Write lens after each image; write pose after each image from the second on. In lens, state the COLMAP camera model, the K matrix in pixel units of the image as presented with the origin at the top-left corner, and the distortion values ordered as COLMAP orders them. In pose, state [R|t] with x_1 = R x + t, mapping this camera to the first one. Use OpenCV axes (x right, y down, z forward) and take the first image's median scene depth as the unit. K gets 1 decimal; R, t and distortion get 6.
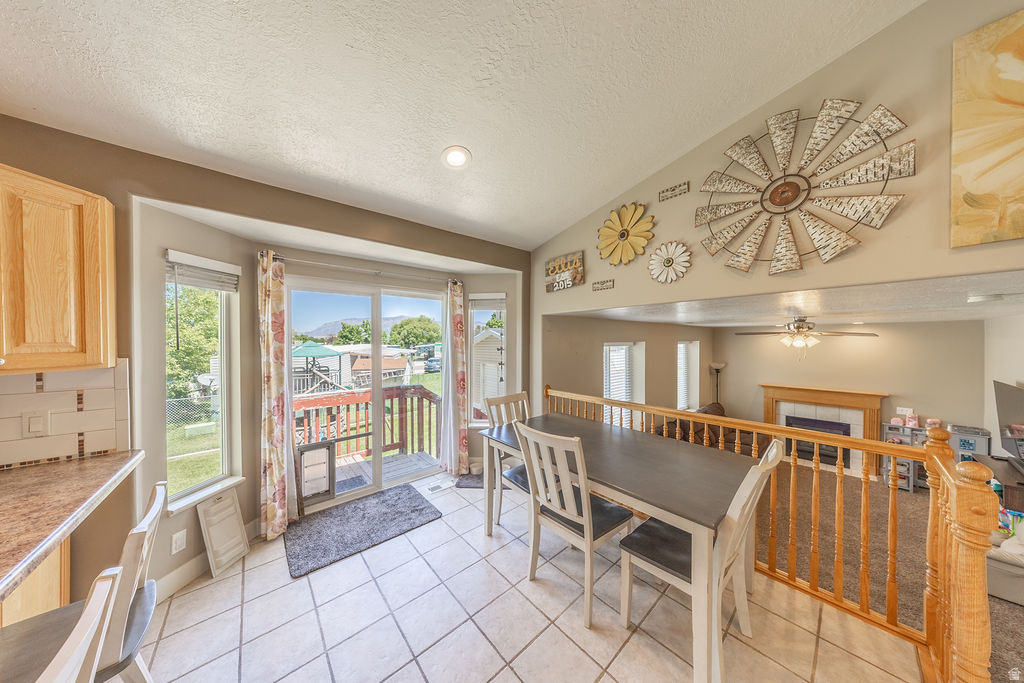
lens RADIAL K [[296.2, 0, 514.3], [0, 296.2, 344.0], [0, 0, 1]] dist [-0.006093, 0.001253]
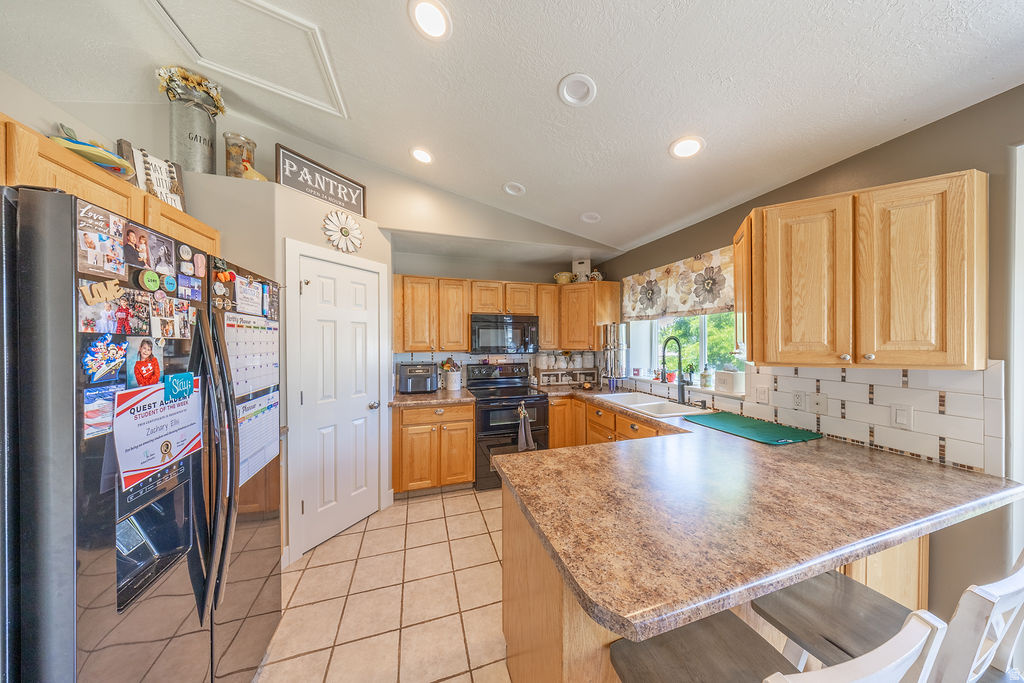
lens RADIAL K [[296.2, 0, 507.9], [0, 296.2, 342.1], [0, 0, 1]] dist [-0.006093, 0.001253]
pose [[-0.402065, 0.009230, -0.915565, -0.042725], [-0.006133, 0.999900, 0.012773, -0.002138], [0.915591, 0.010751, -0.401968, 0.068534]]
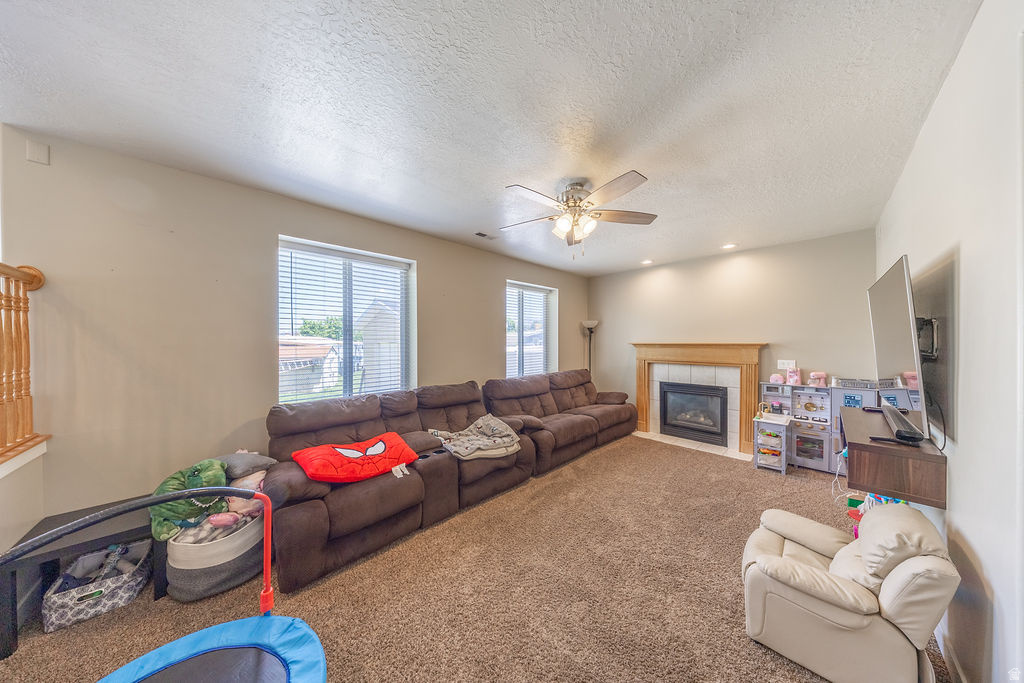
lens RADIAL K [[296.2, 0, 513.7], [0, 296.2, 344.8], [0, 0, 1]] dist [-0.006093, 0.001253]
pose [[0.999101, 0.000404, 0.042380, 1.390389], [-0.000298, 0.999997, -0.002511, 0.407917], [-0.042381, 0.002497, 0.999098, 0.662799]]
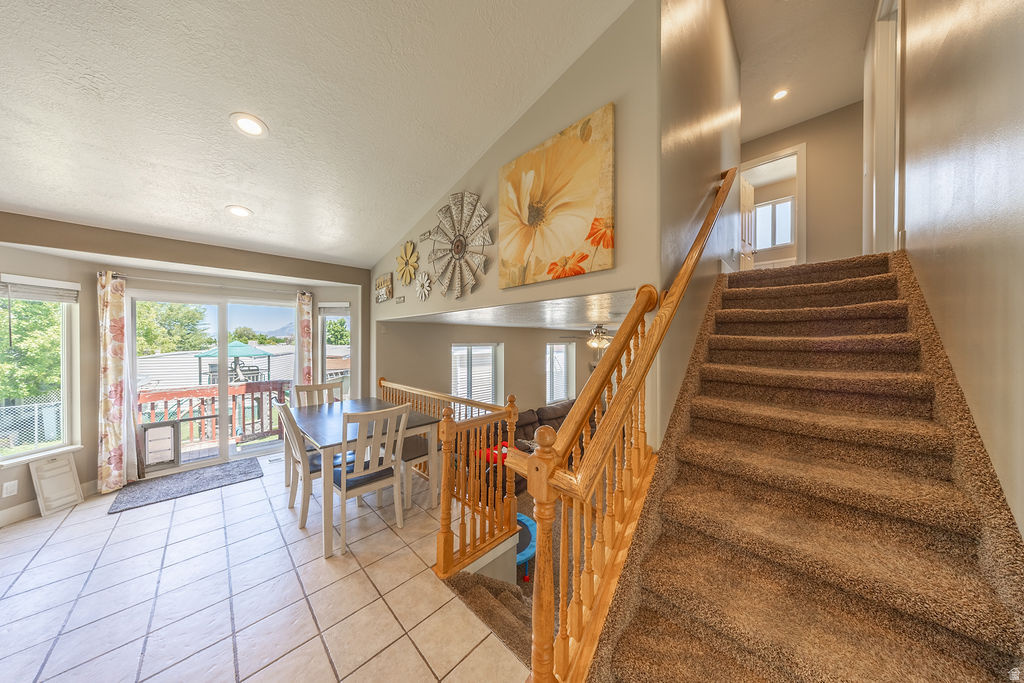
lens RADIAL K [[296.2, 0, 514.6], [0, 296.2, 344.1], [0, 0, 1]] dist [-0.006093, 0.001253]
pose [[0.996675, 0.004789, 0.081333, 0.832746], [-0.004586, 0.999986, -0.002678, -0.000203], [-0.081345, 0.002296, 0.996683, -0.424758]]
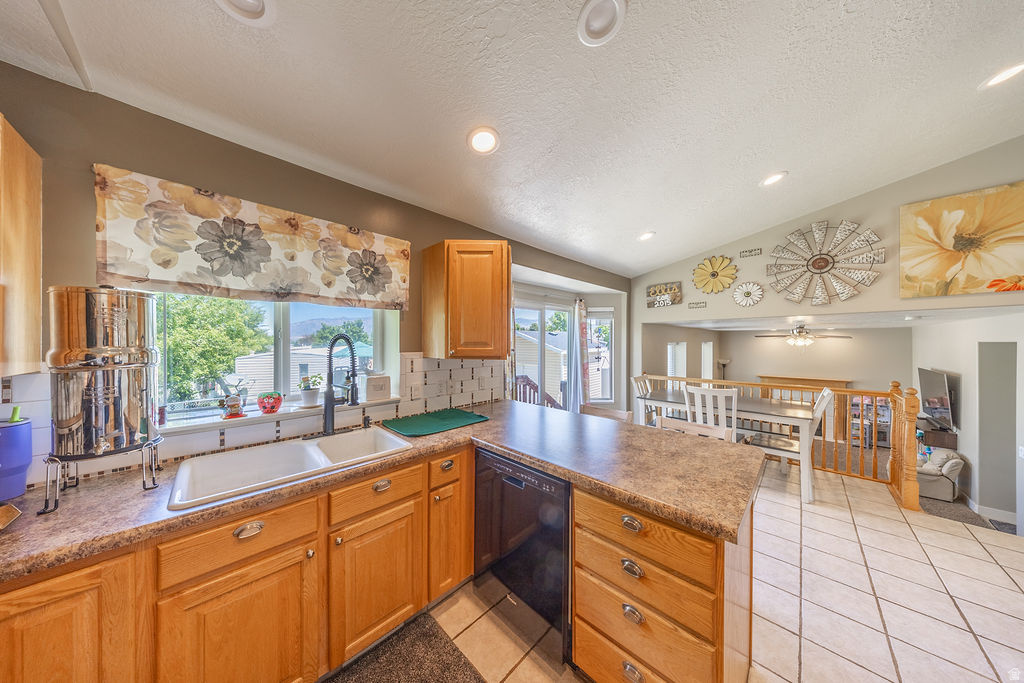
lens RADIAL K [[296.2, 0, 516.7], [0, 296.2, 343.4], [0, 0, 1]] dist [-0.006093, 0.001253]
pose [[0.996641, 0.000035, 0.081895, -0.917071], [0.000490, 0.999979, -0.006390, 0.014447], [-0.081893, 0.006409, 0.996620, -0.564224]]
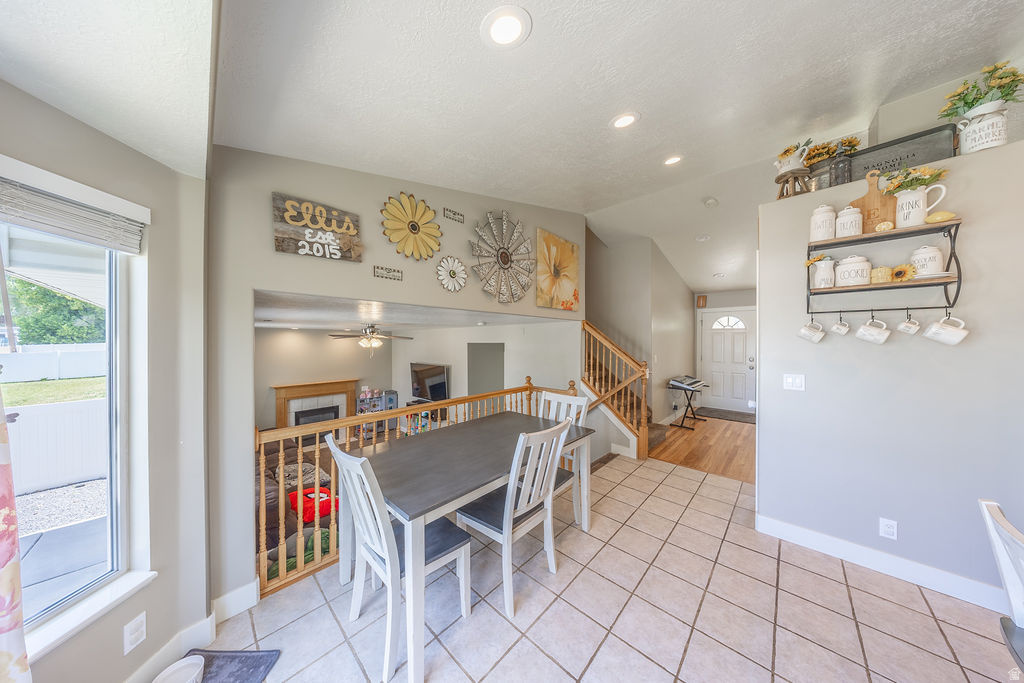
lens RADIAL K [[296.2, 0, 512.4], [0, 296.2, 341.0], [0, 0, 1]] dist [-0.006093, 0.001253]
pose [[-0.102235, 0.007567, 0.994731, -0.653918], [0.013285, 0.999892, -0.006241, 0.001002], [-0.994672, 0.012577, -0.102325, 0.875135]]
